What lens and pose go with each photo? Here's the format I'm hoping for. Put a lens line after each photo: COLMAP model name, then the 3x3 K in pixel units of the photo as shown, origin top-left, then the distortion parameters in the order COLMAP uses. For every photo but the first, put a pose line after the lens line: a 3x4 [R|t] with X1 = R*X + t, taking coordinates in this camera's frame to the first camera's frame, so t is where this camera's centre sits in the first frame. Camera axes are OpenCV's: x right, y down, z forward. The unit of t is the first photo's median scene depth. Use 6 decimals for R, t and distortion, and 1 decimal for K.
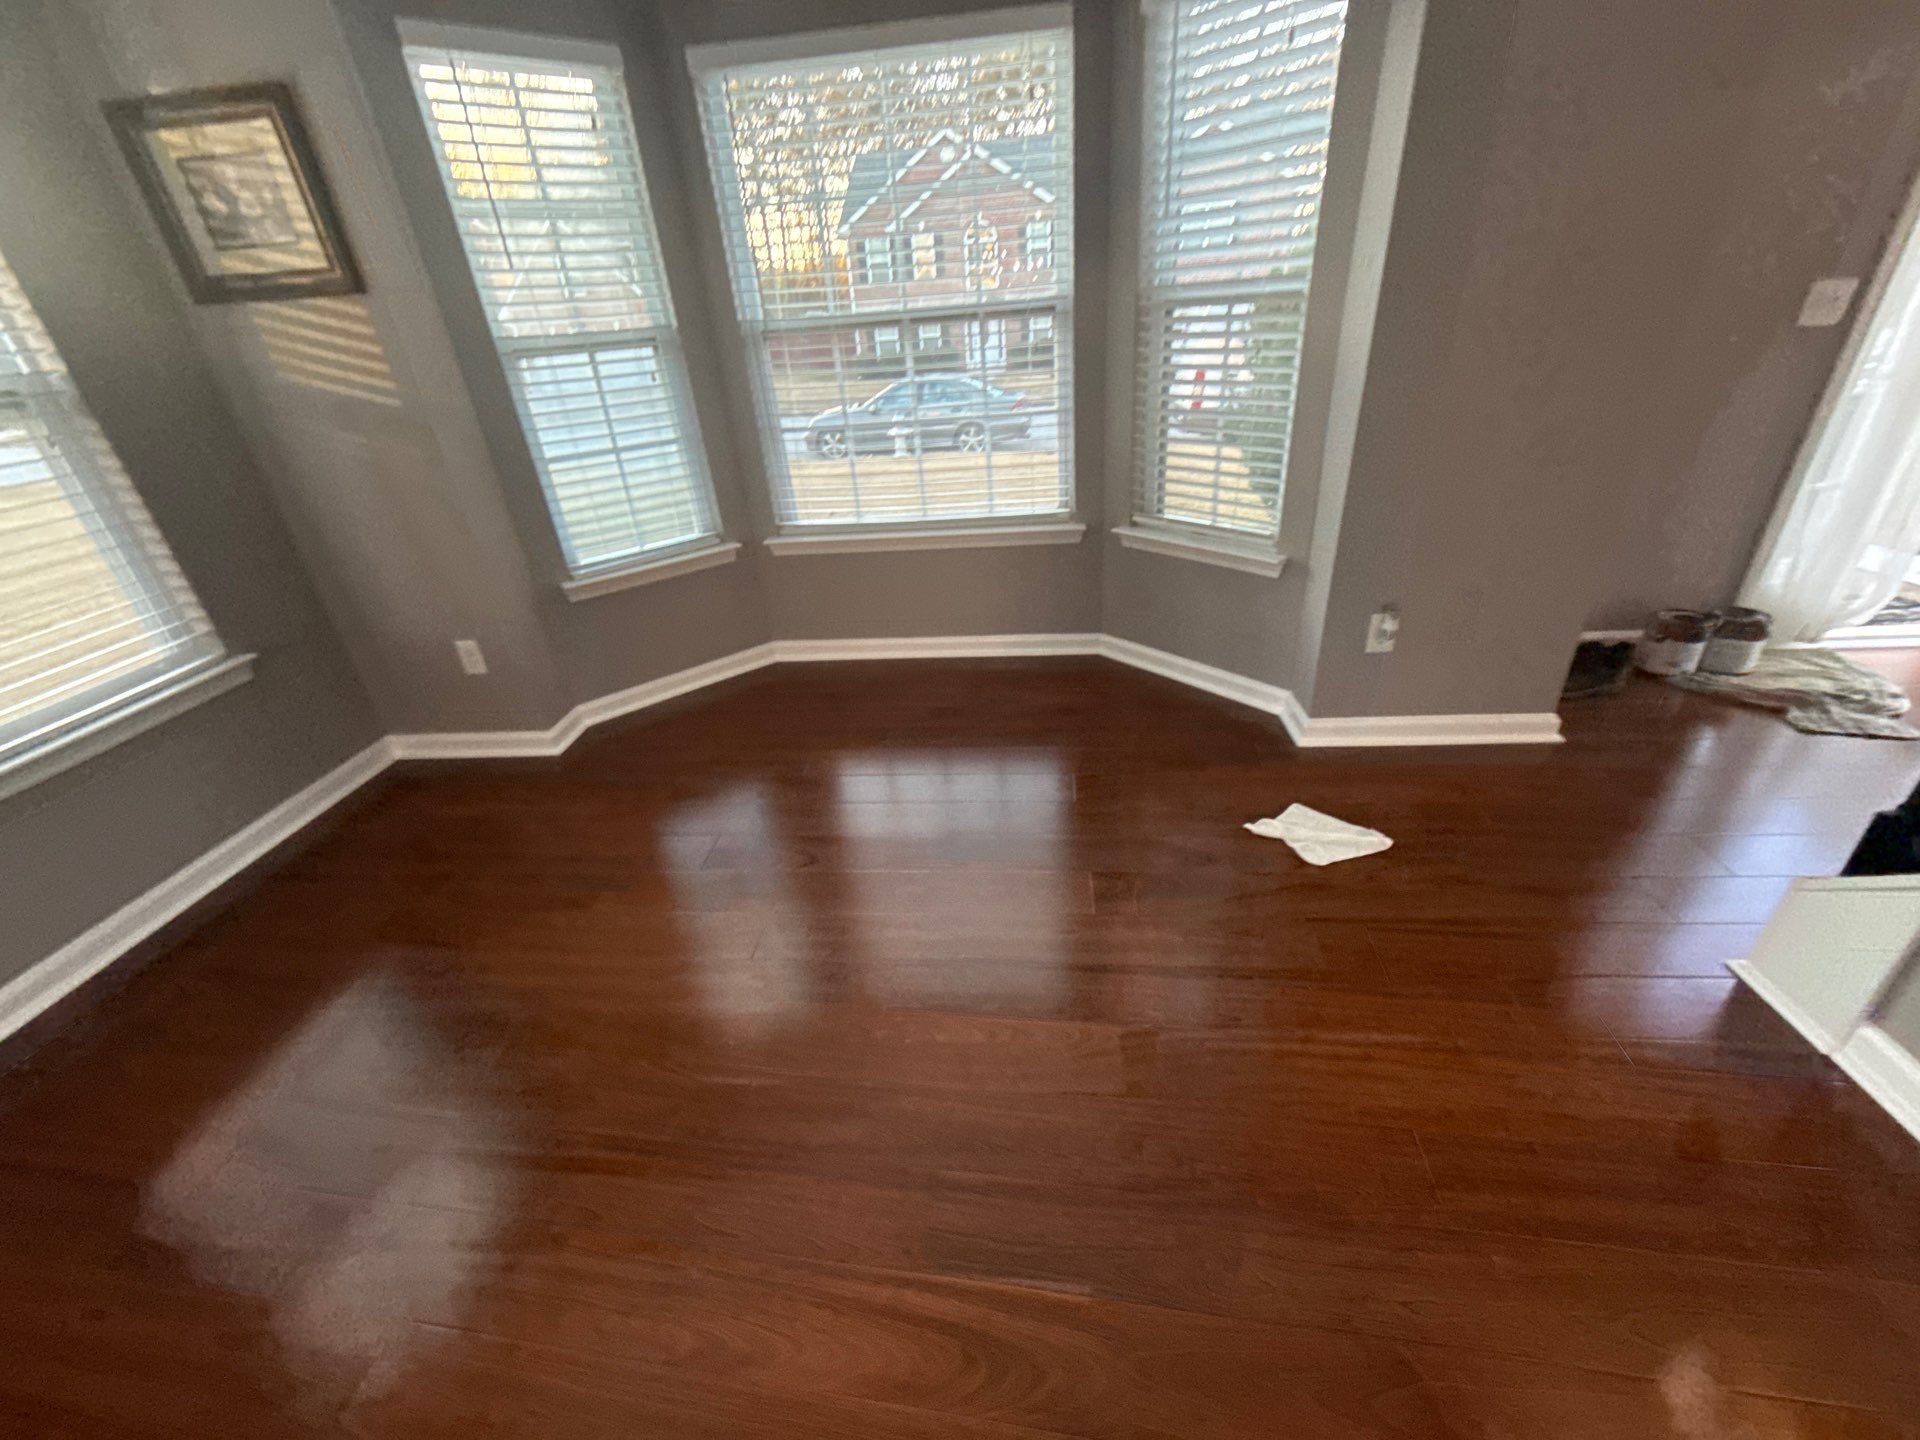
lens RADIAL K [[780.9, 0, 960.0], [0, 780.9, 720.0], [0, 0, 1]] dist [-0.015538, -0.000032]
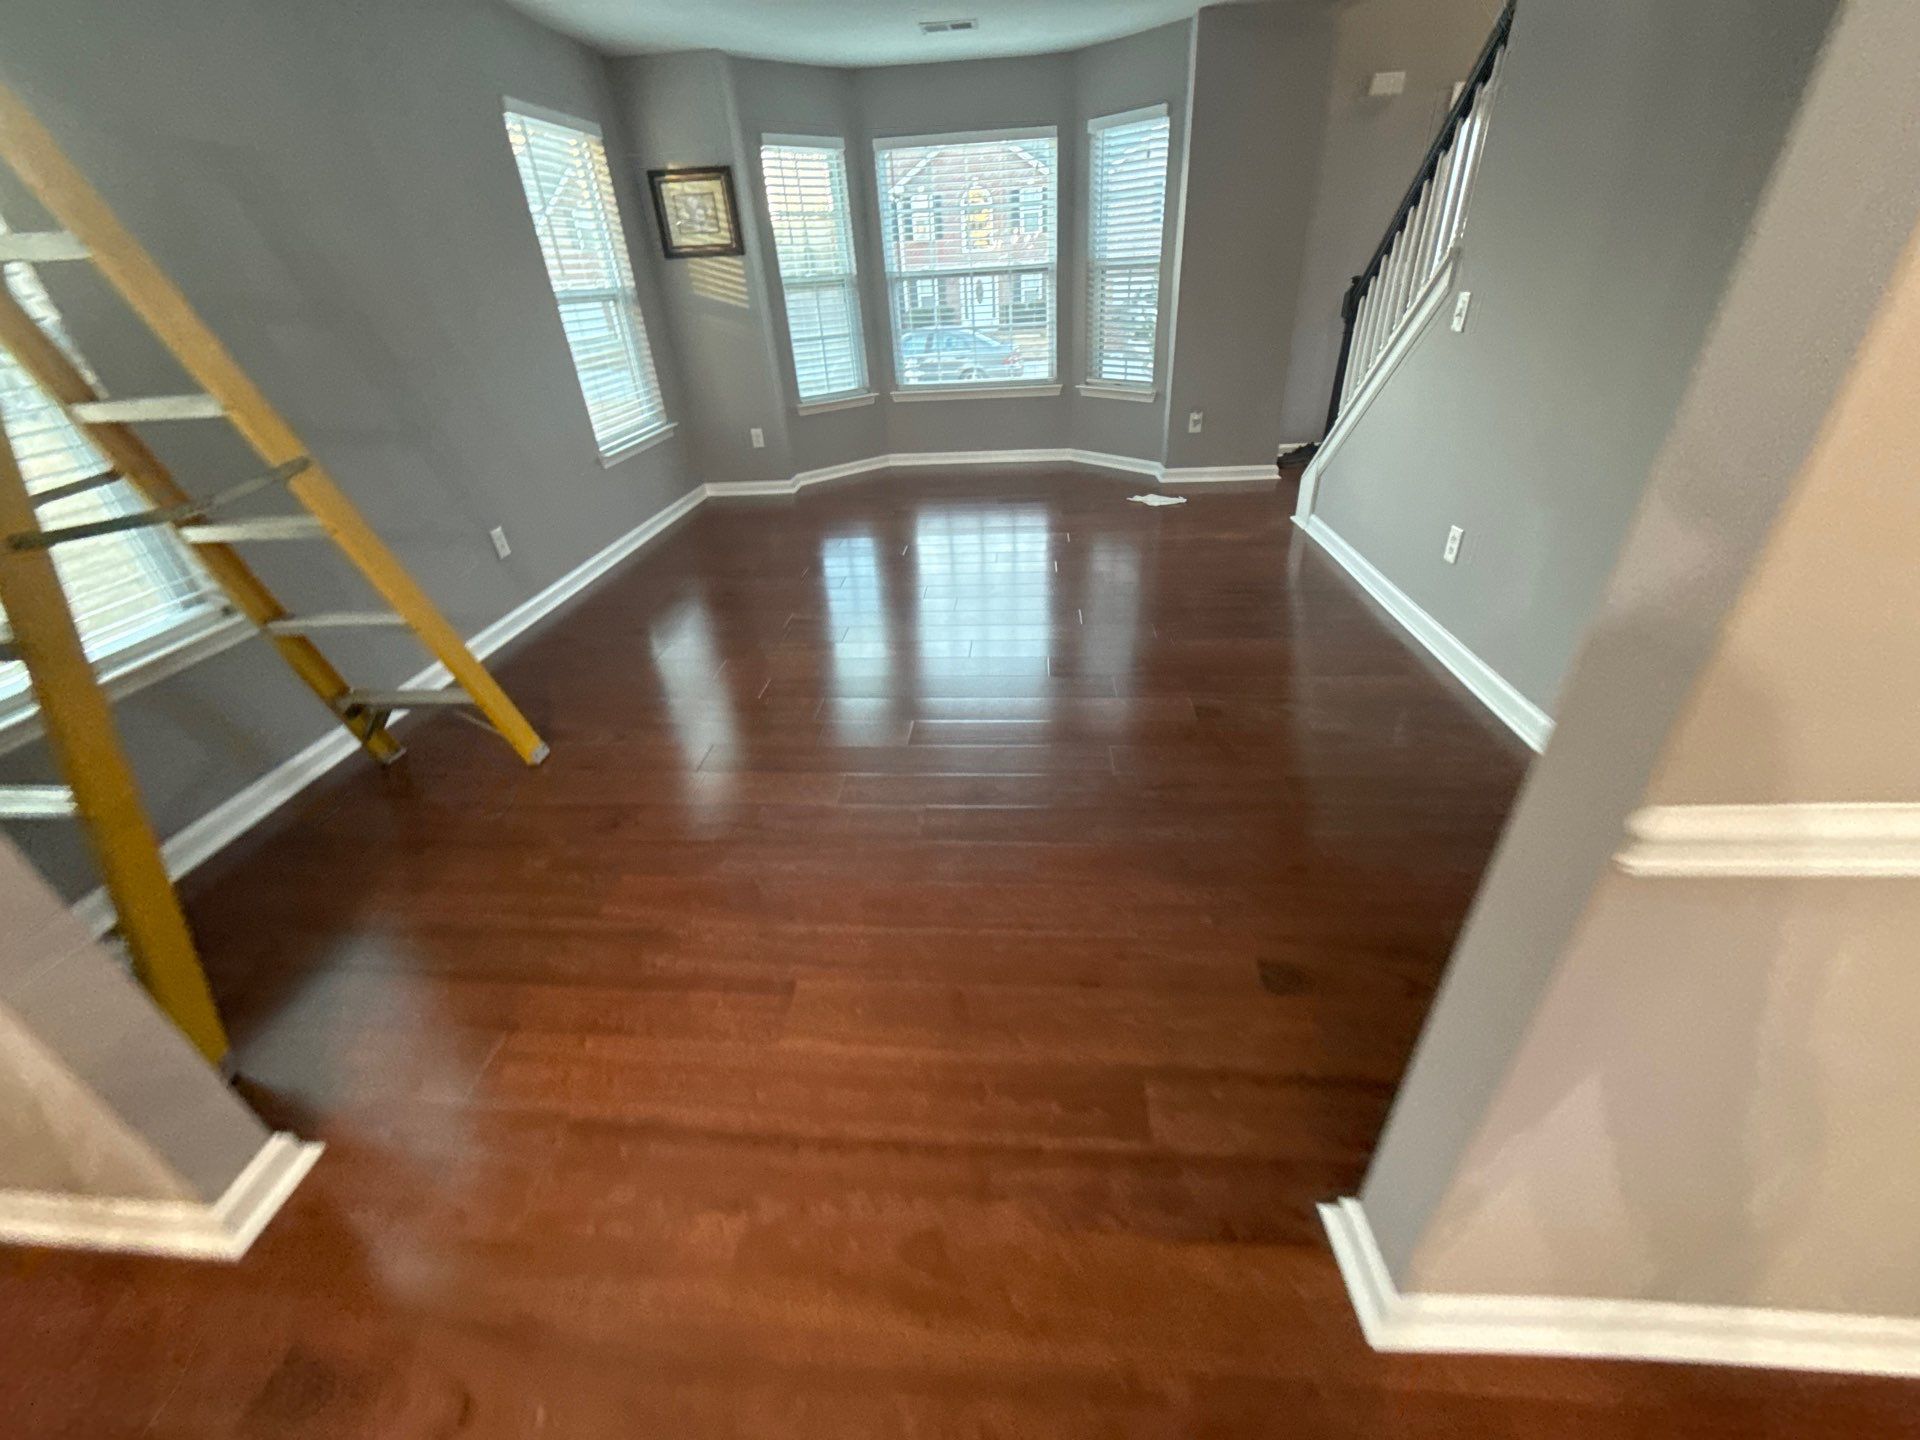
lens RADIAL K [[753.1, 0, 960.0], [0, 753.1, 720.0], [0, 0, 1]] dist [-0.048987, 0.013210]
pose [[0.999807, 0.009477, 0.017215, -0.132213], [-0.010507, 0.998098, 0.060743, 0.542774], [-0.016607, -0.060913, 0.998005, -1.018032]]
